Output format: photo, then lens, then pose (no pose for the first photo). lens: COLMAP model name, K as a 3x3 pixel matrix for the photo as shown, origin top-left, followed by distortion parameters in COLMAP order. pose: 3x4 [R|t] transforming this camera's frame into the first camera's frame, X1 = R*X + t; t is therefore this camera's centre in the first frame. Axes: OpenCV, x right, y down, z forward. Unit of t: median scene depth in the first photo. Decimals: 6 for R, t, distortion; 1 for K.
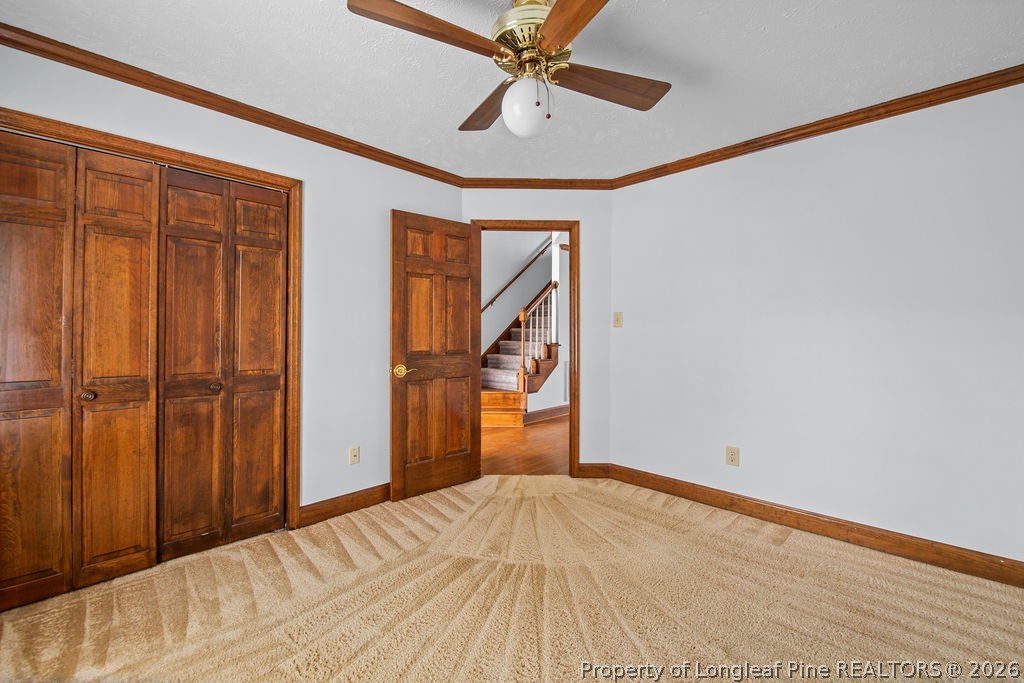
lens RADIAL K [[415.7, 0, 513.9], [0, 415.7, 334.9], [0, 0, 1]] dist [-0.003947, -0.006030]
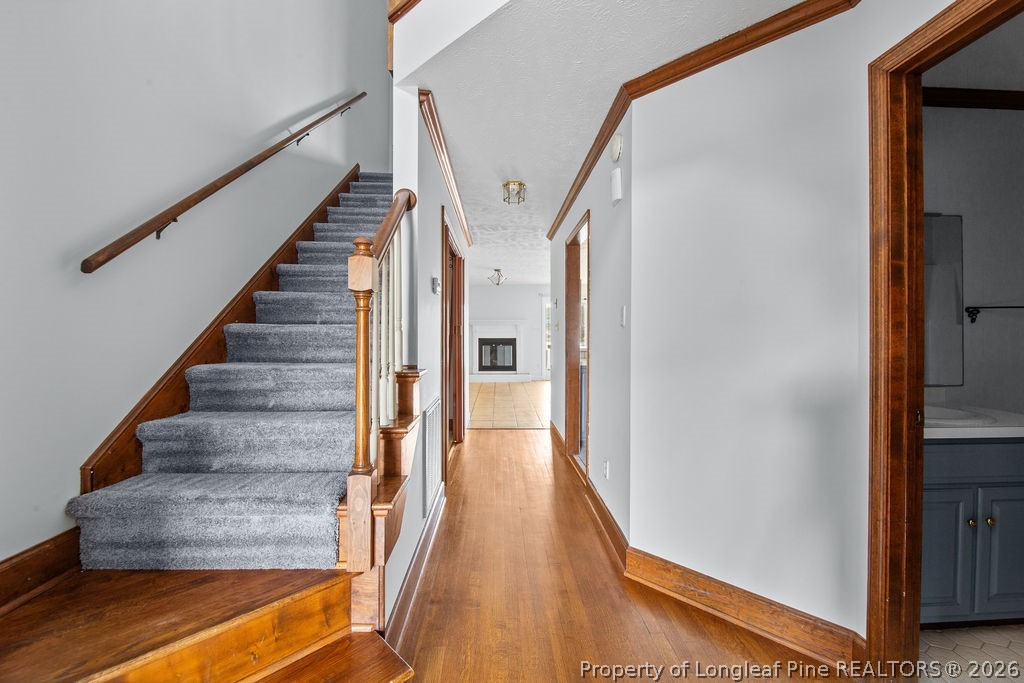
lens RADIAL K [[415.7, 0, 513.9], [0, 415.7, 334.9], [0, 0, 1]] dist [-0.003947, -0.006030]
pose [[0.700307, -0.006217, 0.713815, -0.087487], [0.008801, 0.999961, 0.000074, -0.005645], [-0.713788, 0.006230, 0.700334, 0.686699]]
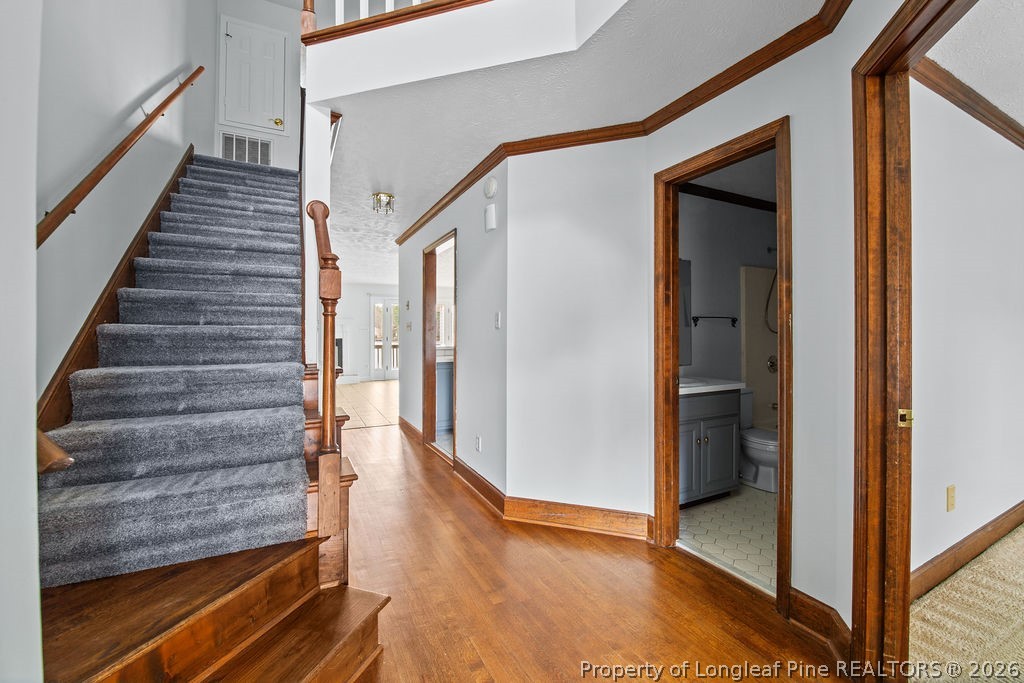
lens RADIAL K [[415.7, 0, 513.9], [0, 415.7, 334.9], [0, 0, 1]] dist [-0.003947, -0.006030]
pose [[0.322253, -0.009229, 0.946609, -0.203787], [0.012020, 0.999912, 0.005657, -0.007104], [-0.946577, 0.009556, 0.322335, 0.706391]]
